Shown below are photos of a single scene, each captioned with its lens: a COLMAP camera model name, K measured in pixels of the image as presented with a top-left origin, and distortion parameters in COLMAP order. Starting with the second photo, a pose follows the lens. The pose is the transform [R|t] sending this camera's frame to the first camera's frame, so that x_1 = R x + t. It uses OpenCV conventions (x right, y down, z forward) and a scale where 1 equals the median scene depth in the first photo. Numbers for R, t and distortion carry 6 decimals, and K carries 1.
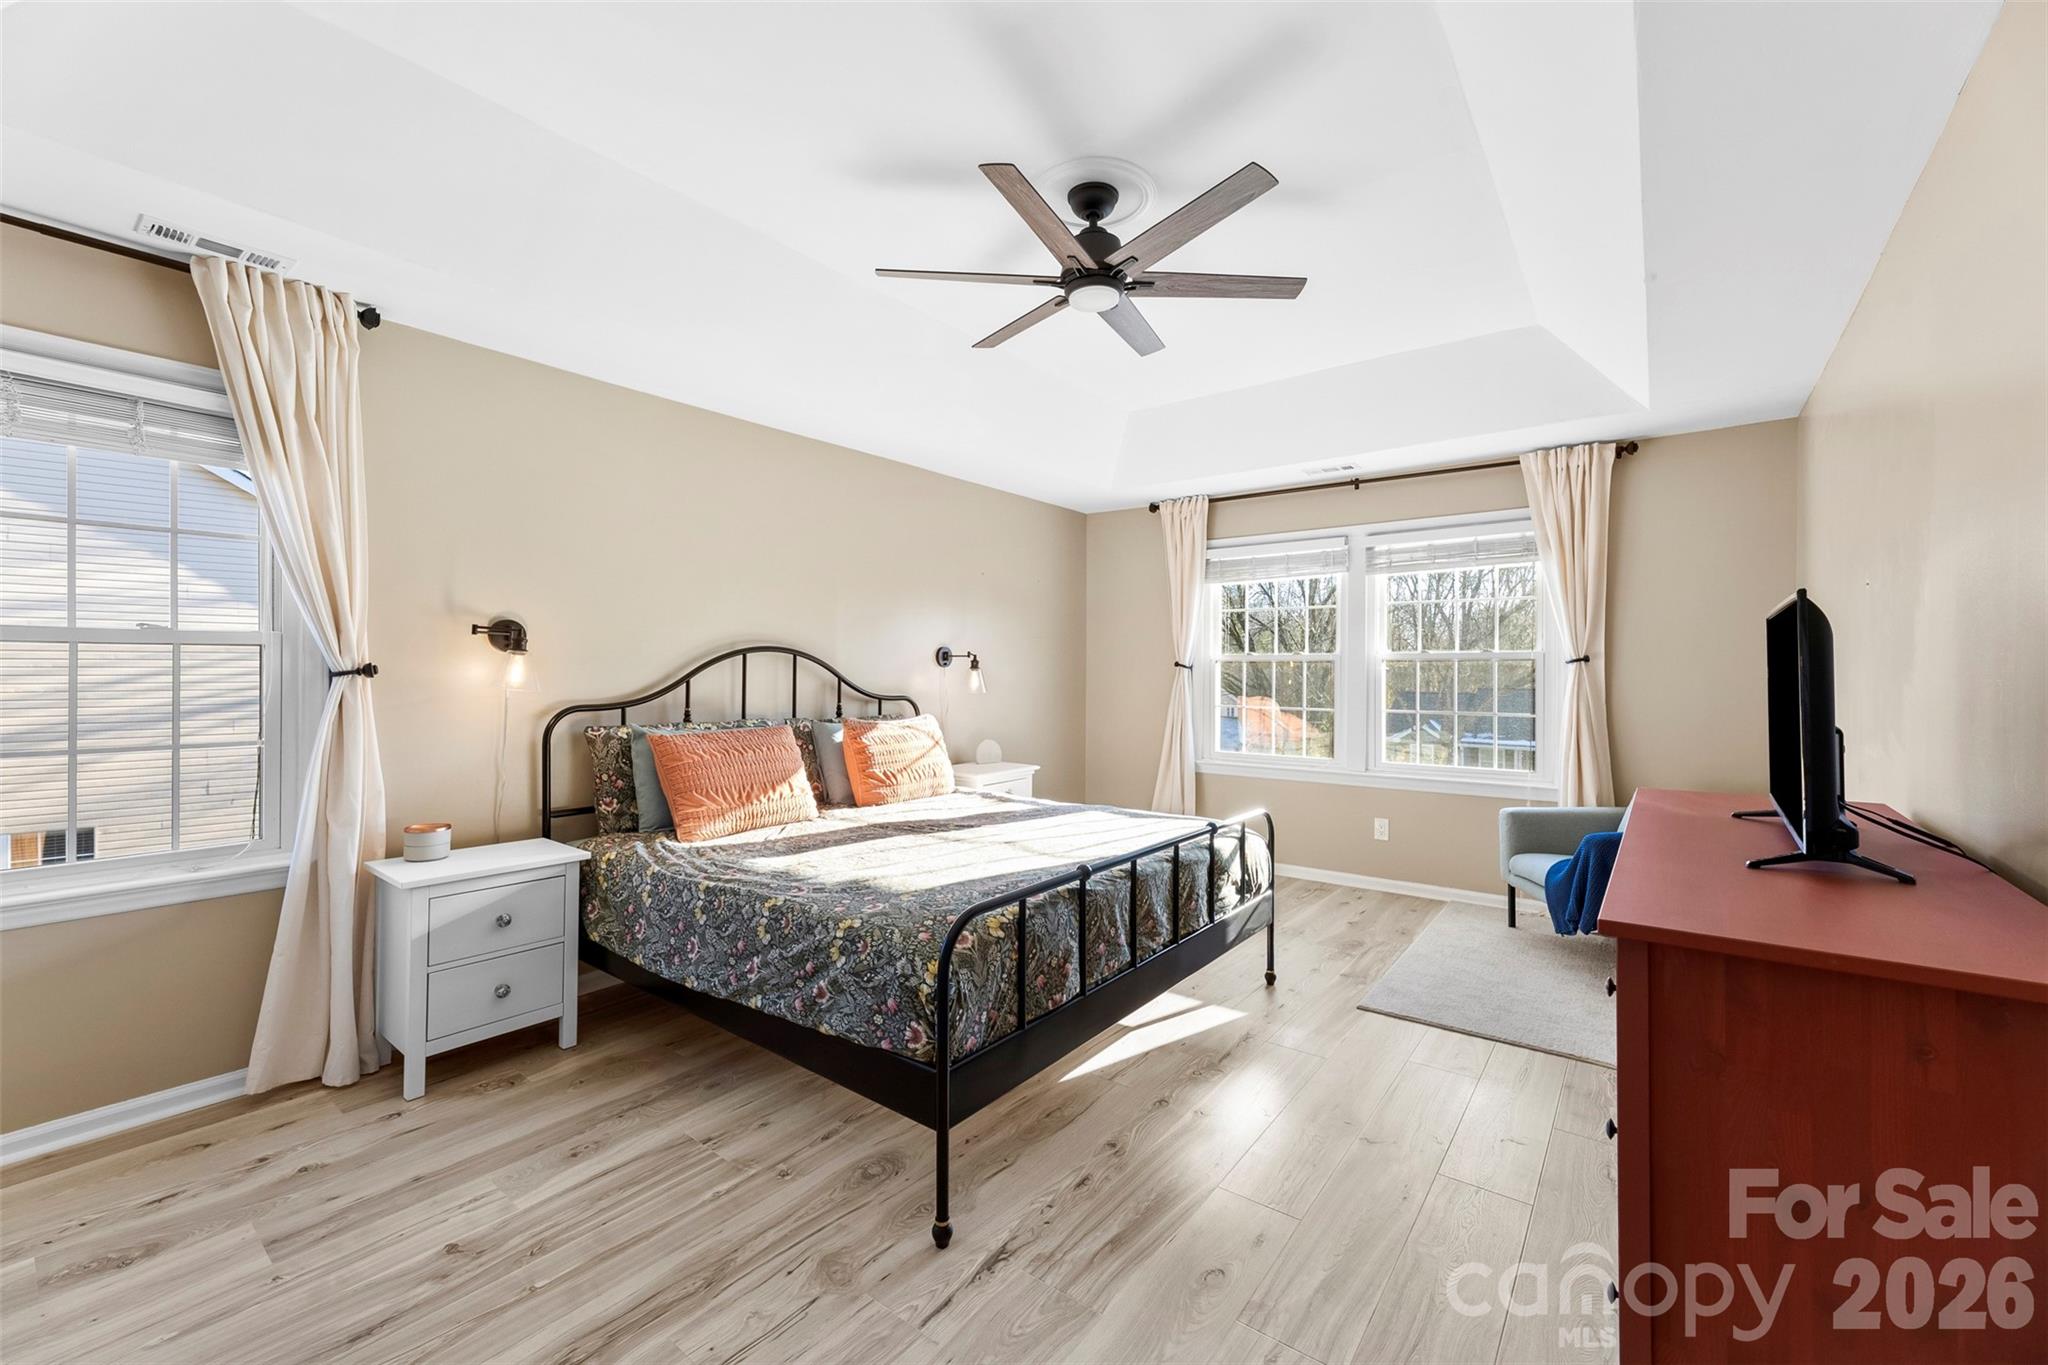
lens RADIAL K [[812.4, 0, 1029.5], [0, 812.4, 665.6], [0, 0, 1]] dist [-0.007363, 0.000056]
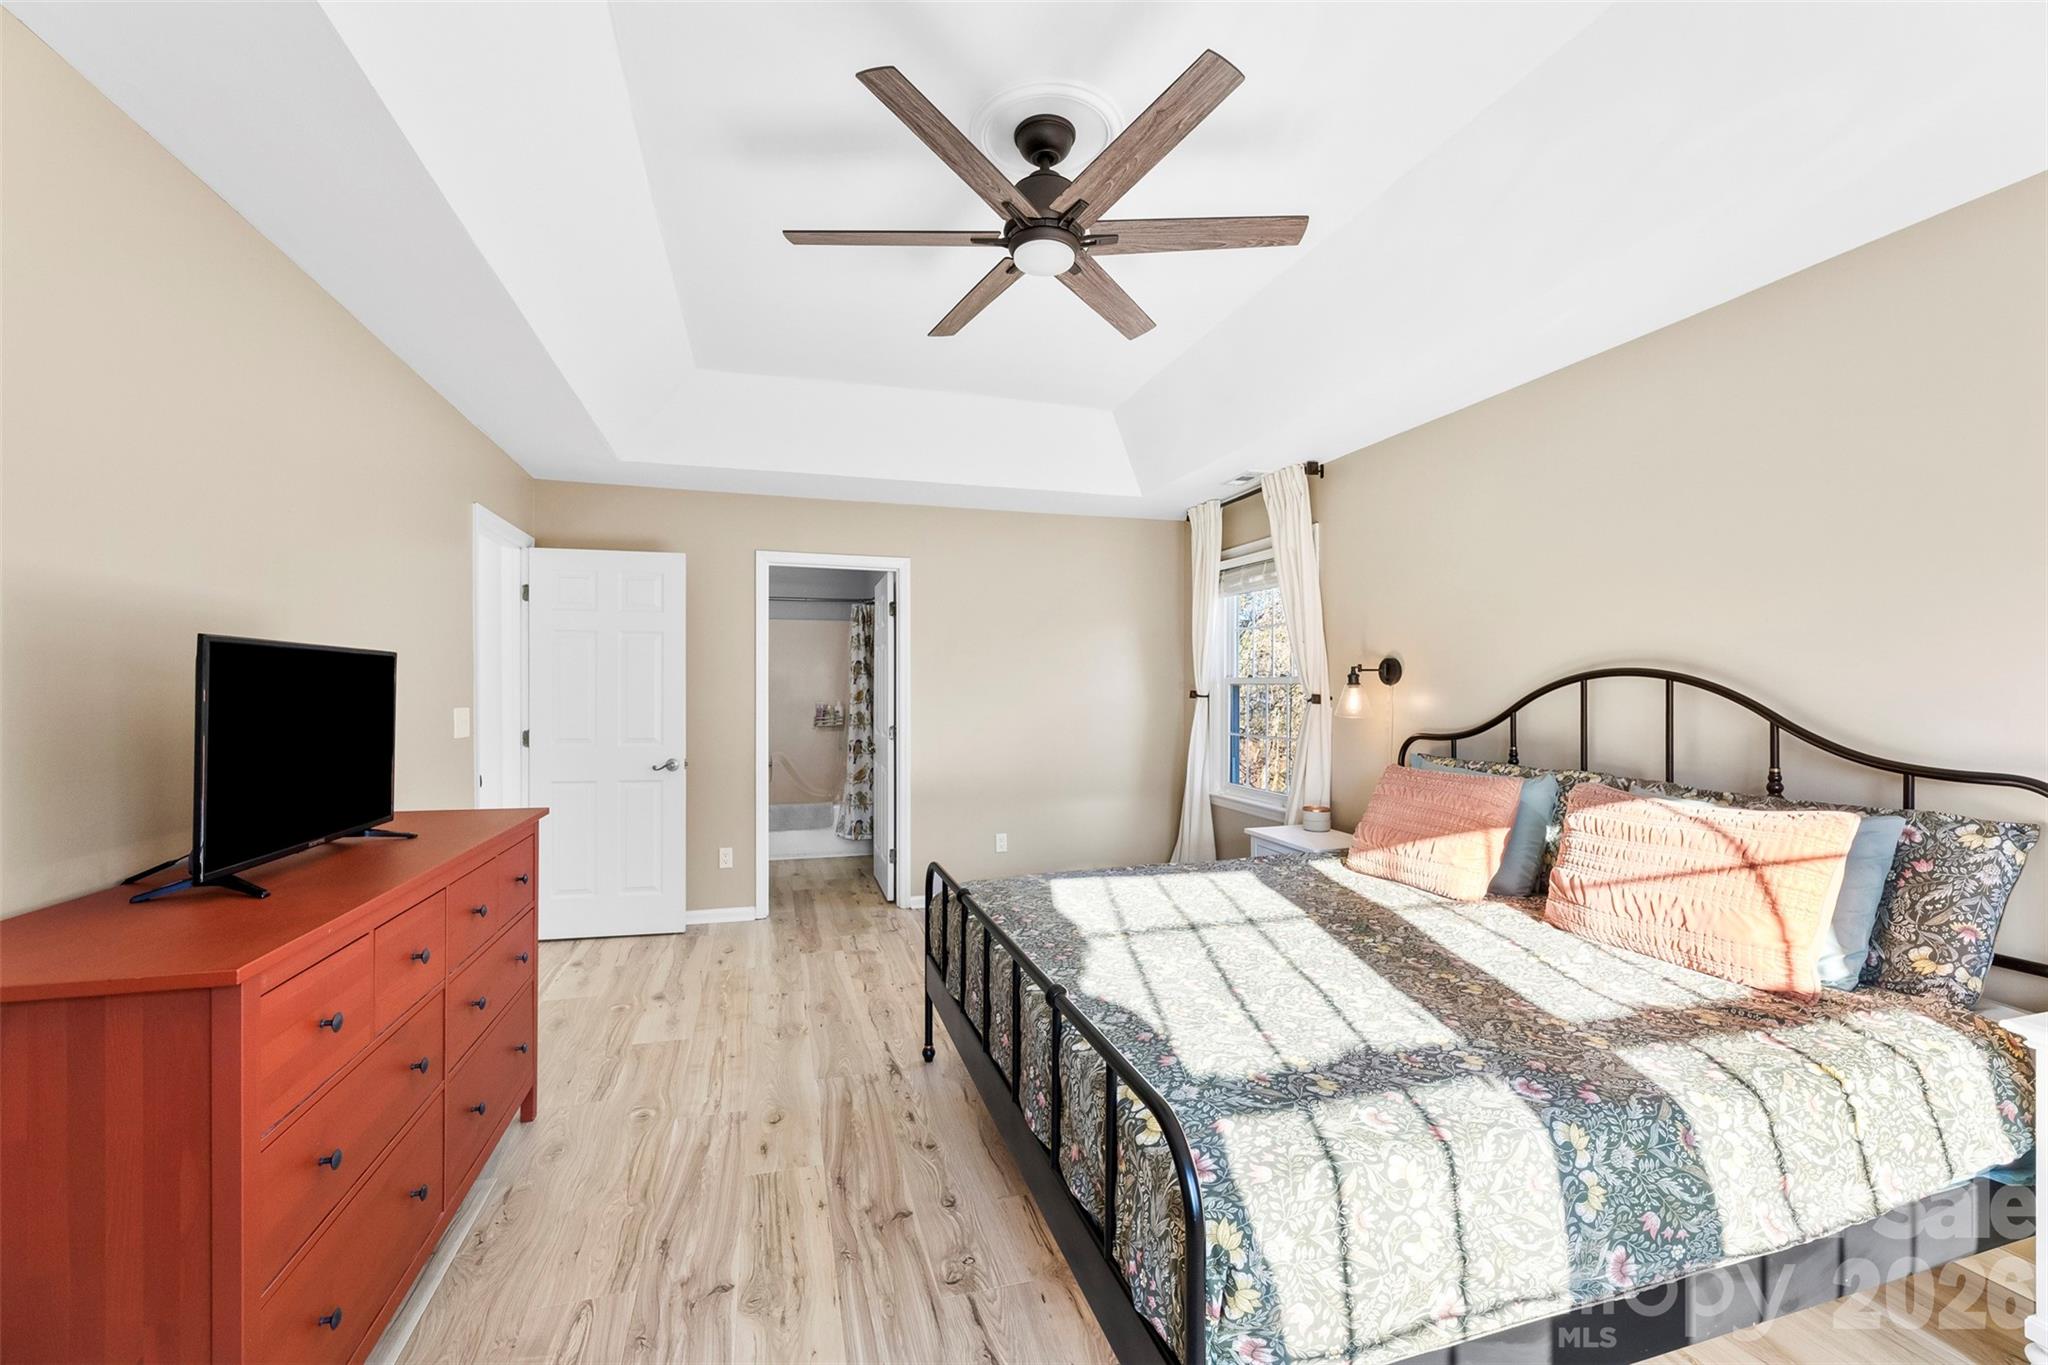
lens RADIAL K [[824.3, 0, 1014.9], [0, 824.3, 681.6], [0, 0, 1]] dist [-0.004428, 0.000016]
pose [[-0.583177, -0.011175, -0.812268, 0.645034], [0.001821, 0.999885, -0.015064, -0.004046], [0.812343, -0.010264, -0.583089, 1.204748]]
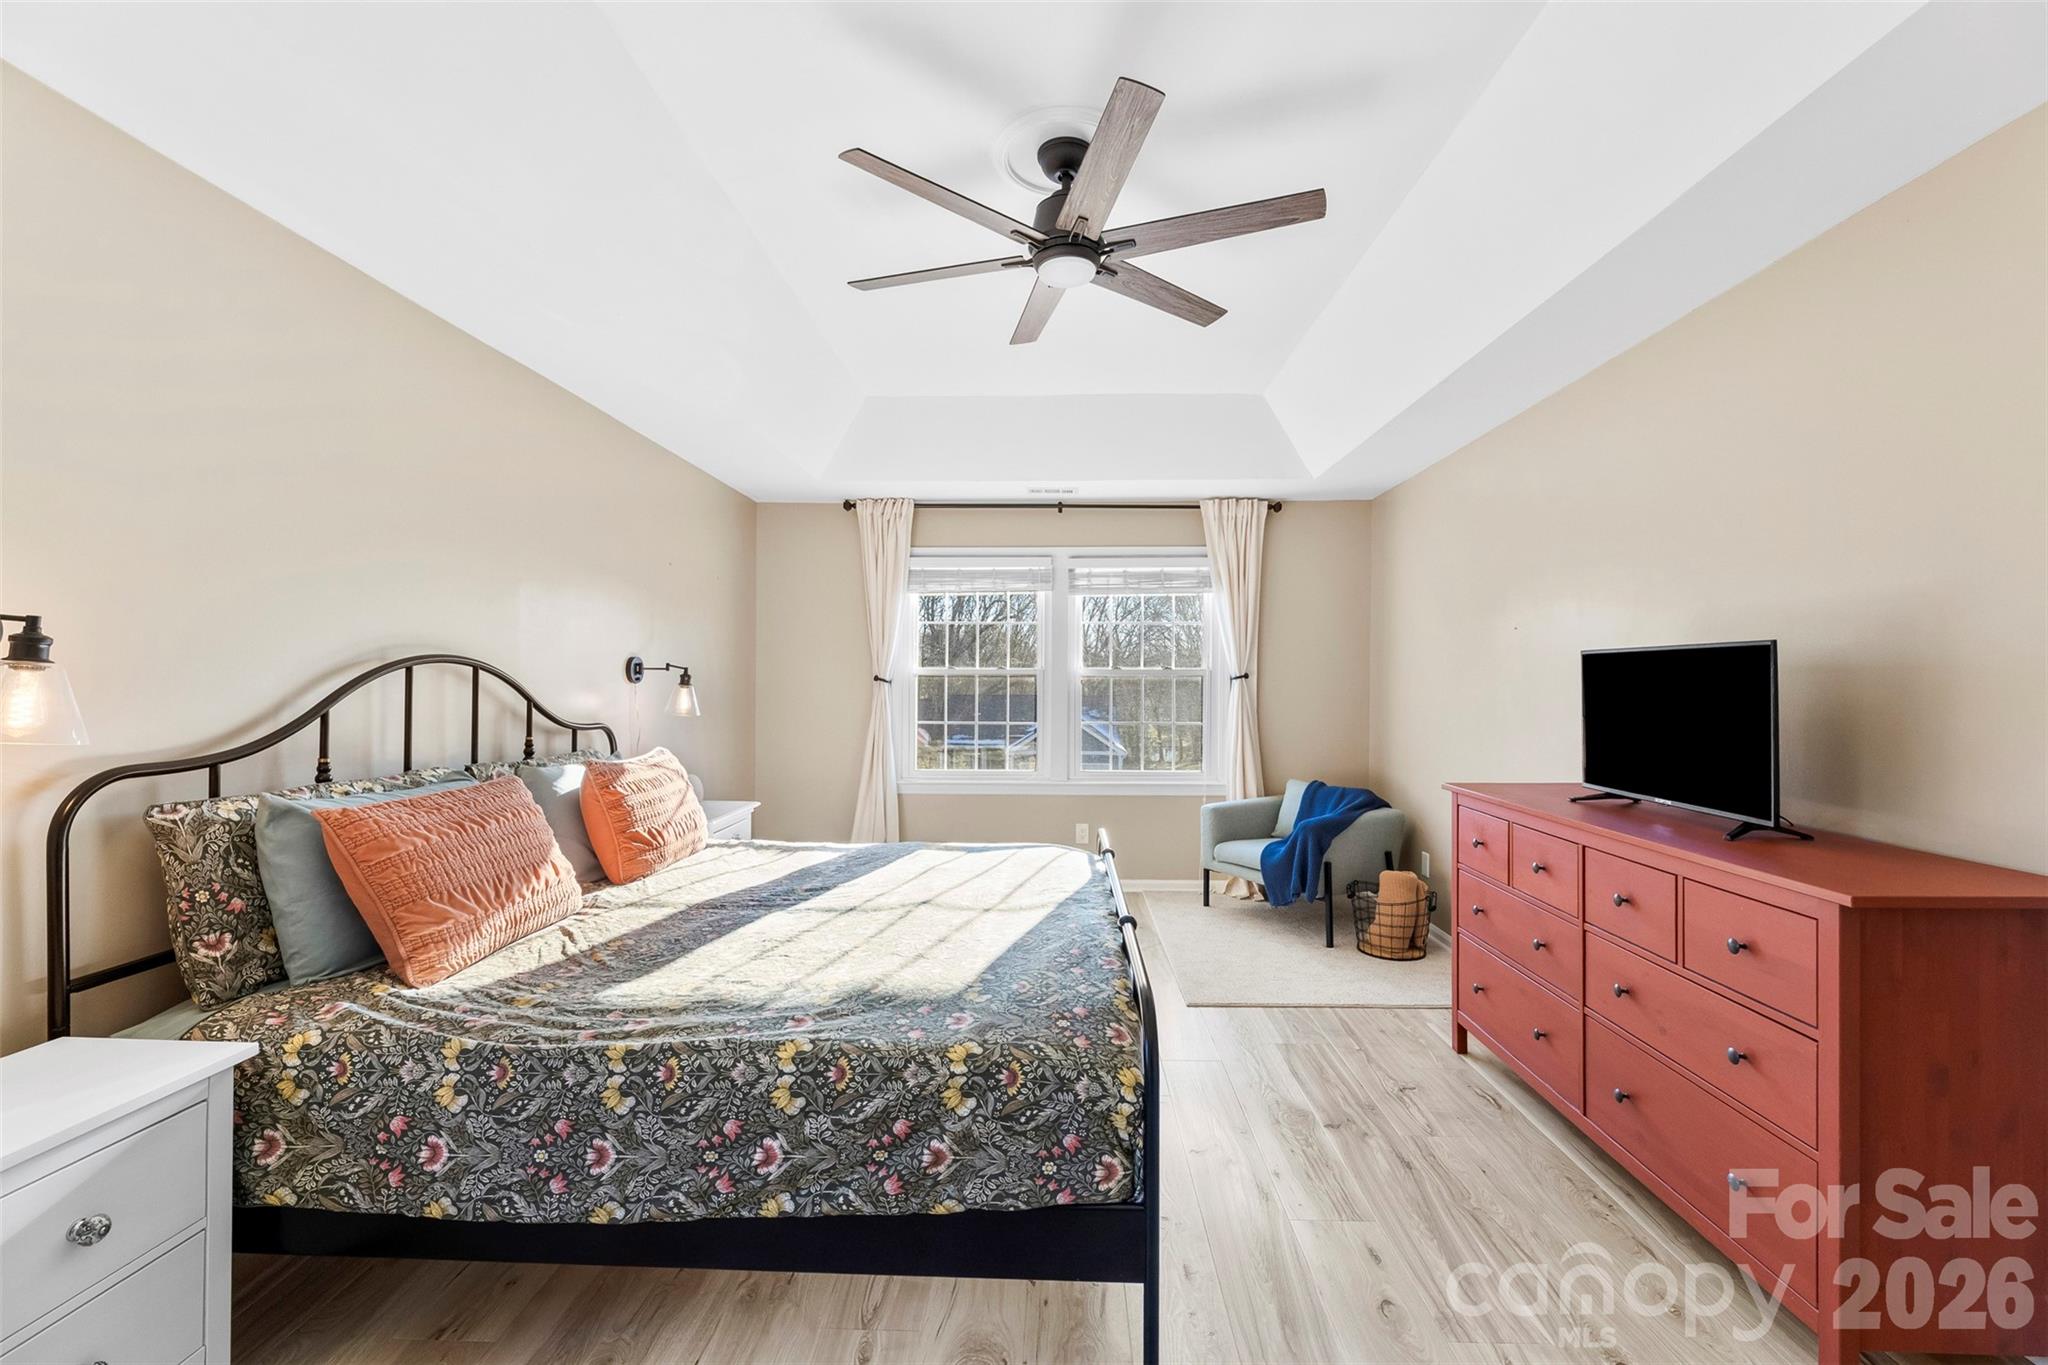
lens RADIAL K [[824.3, 0, 1014.9], [0, 824.3, 681.6], [0, 0, 1]] dist [-0.004428, 0.000016]
pose [[0.817535, -0.001877, 0.575876, -0.397080], [-0.004443, 0.999944, 0.009567, -0.013054], [-0.575862, -0.010380, 0.817481, 0.244115]]
